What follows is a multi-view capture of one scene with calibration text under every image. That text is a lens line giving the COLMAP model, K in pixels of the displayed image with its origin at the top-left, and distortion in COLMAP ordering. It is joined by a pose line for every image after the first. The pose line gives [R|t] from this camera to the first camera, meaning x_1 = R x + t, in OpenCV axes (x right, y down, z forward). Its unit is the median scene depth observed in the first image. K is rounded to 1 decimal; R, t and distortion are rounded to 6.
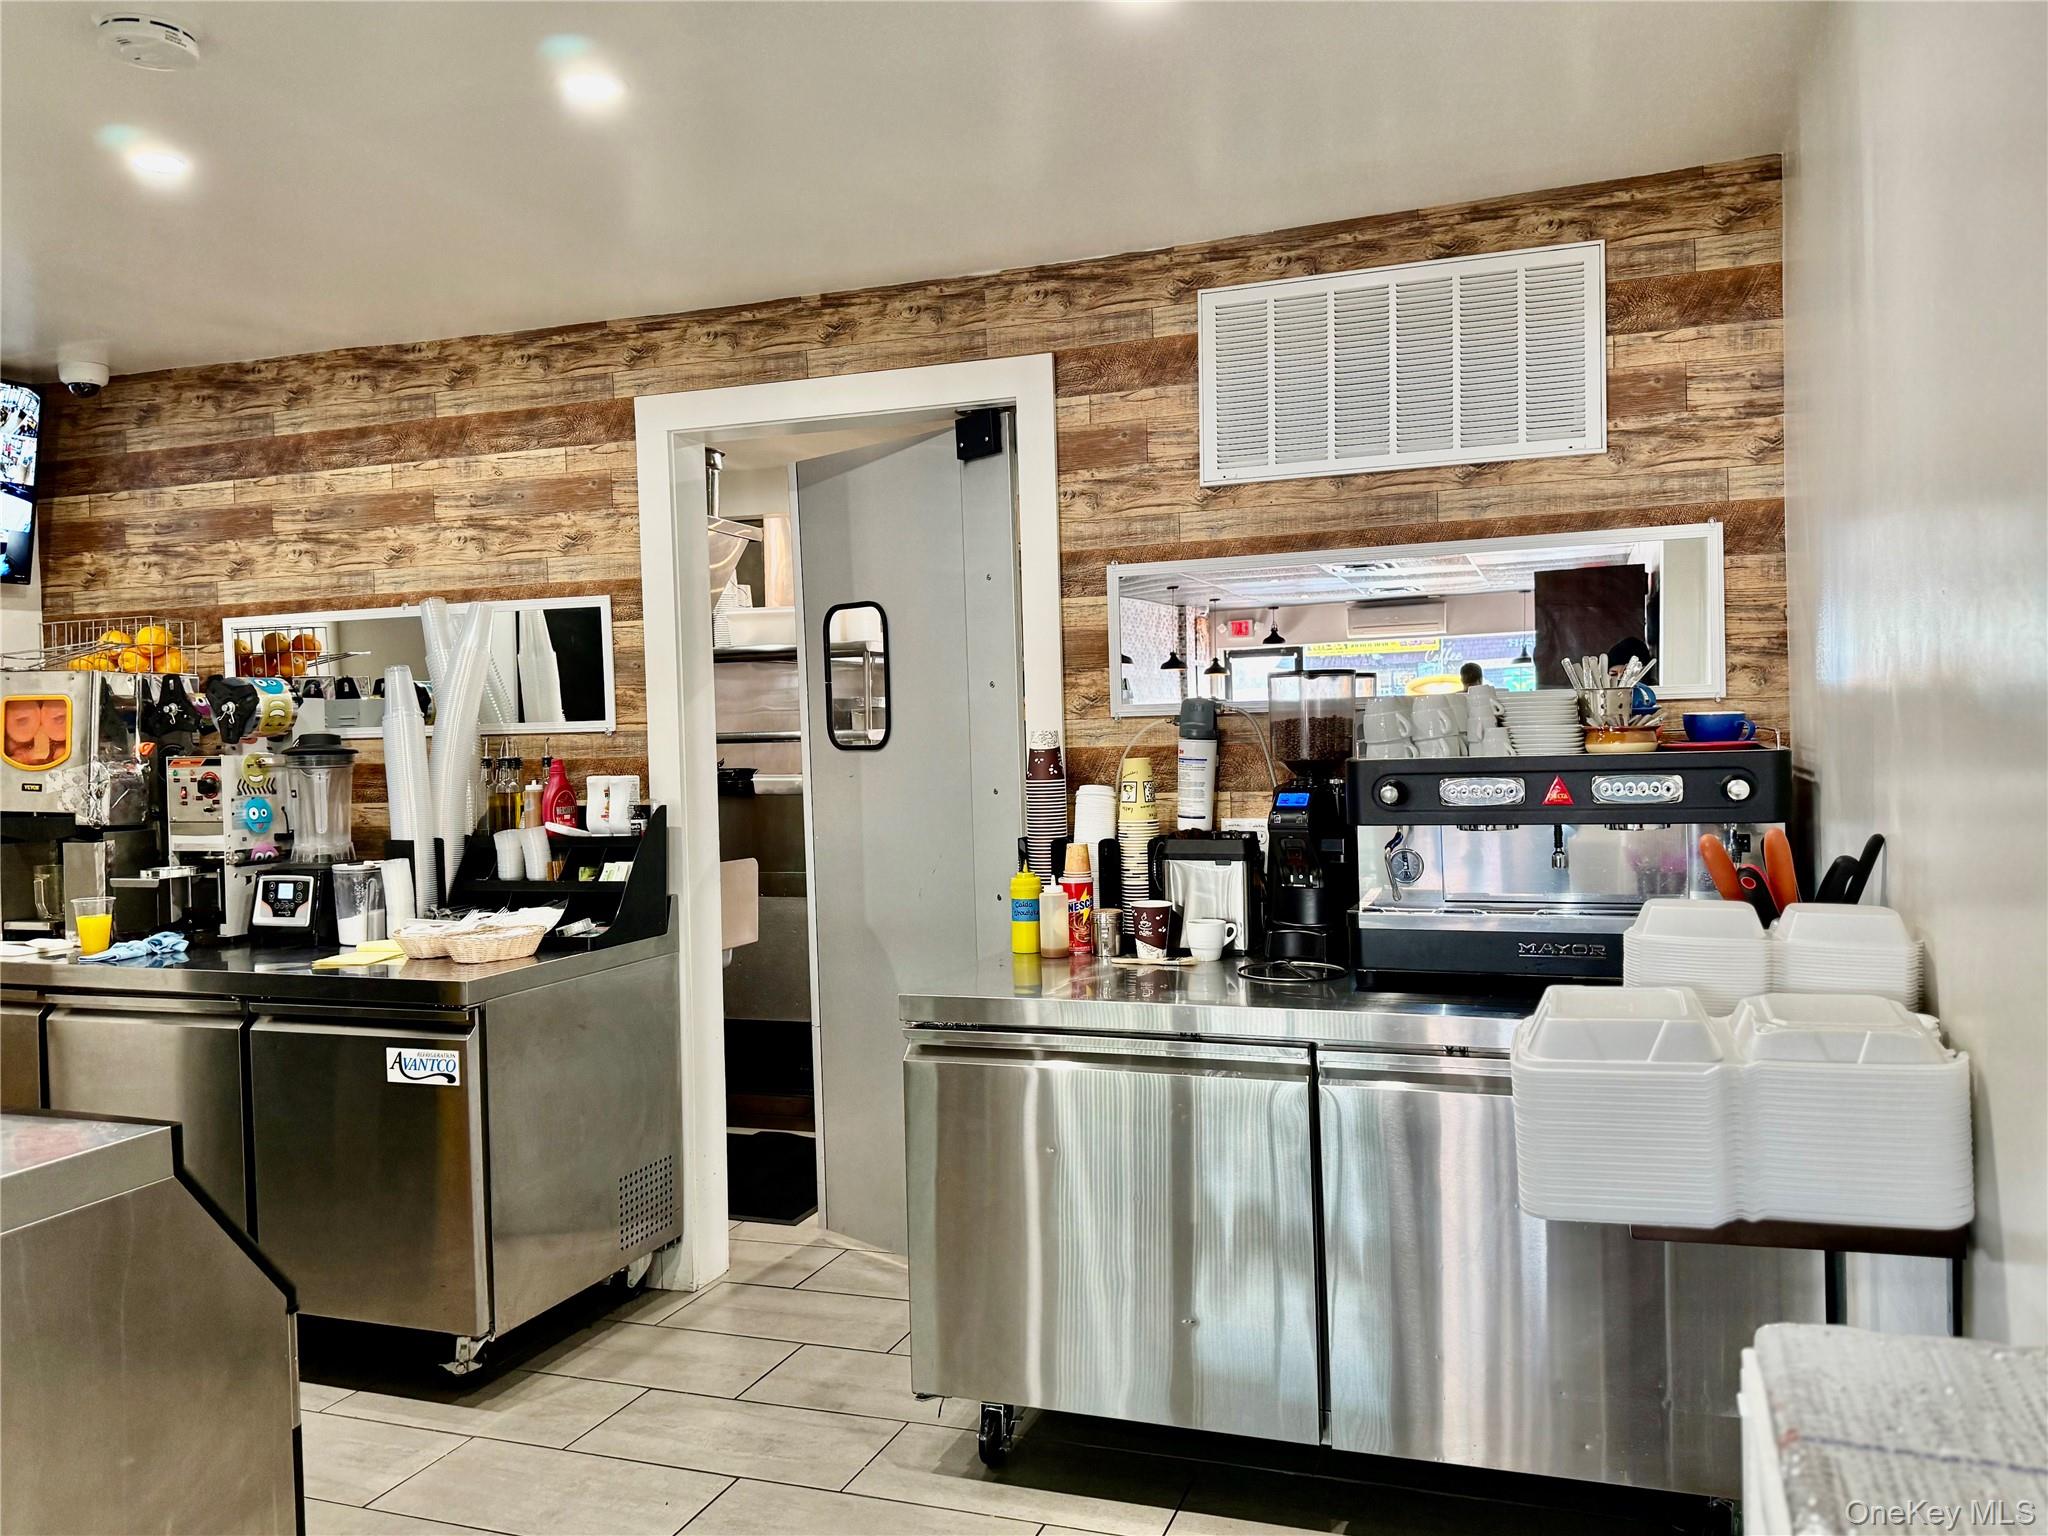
lens RADIAL K [[1617.4, 0, 1027.3], [0, 1617.4, 790.7], [0, 0, 1]] dist [0.007868, -0.033493]
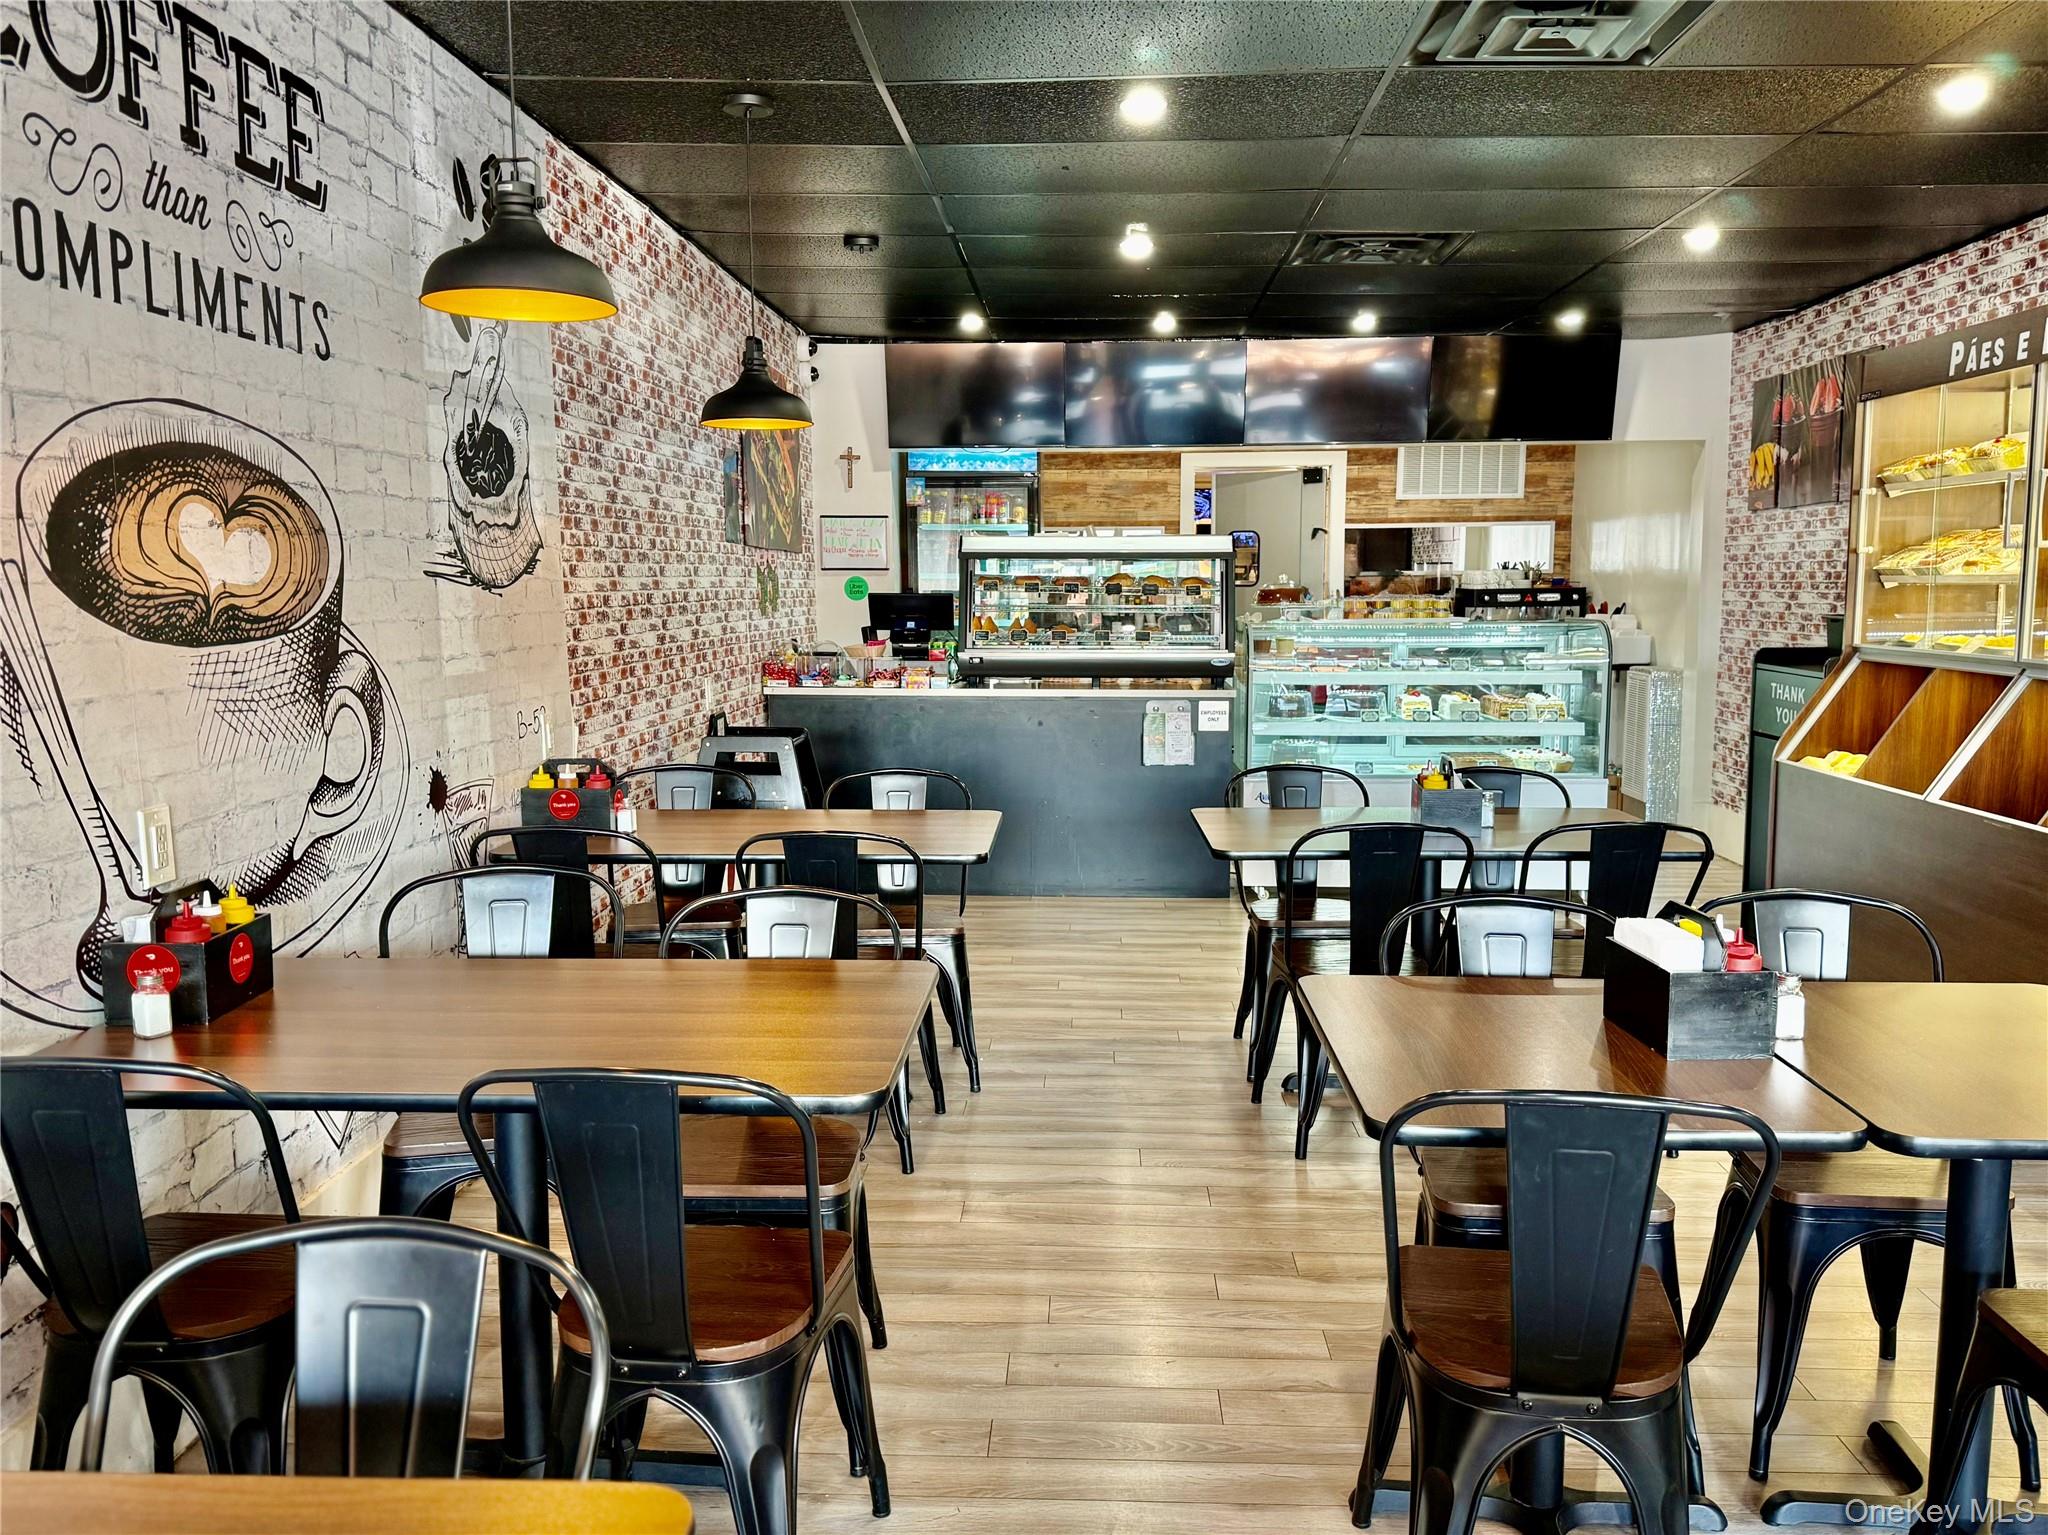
lens RADIAL K [[1617.4, 0, 1027.3], [0, 1617.4, 790.2], [0, 0, 1]] dist [0.007868, -0.033493]
pose [[0.954611, -0.018027, 0.297311, -1.578920], [-0.004550, 0.997168, 0.075070, 0.140761], [-0.297822, -0.073015, 0.951825, -1.860744]]
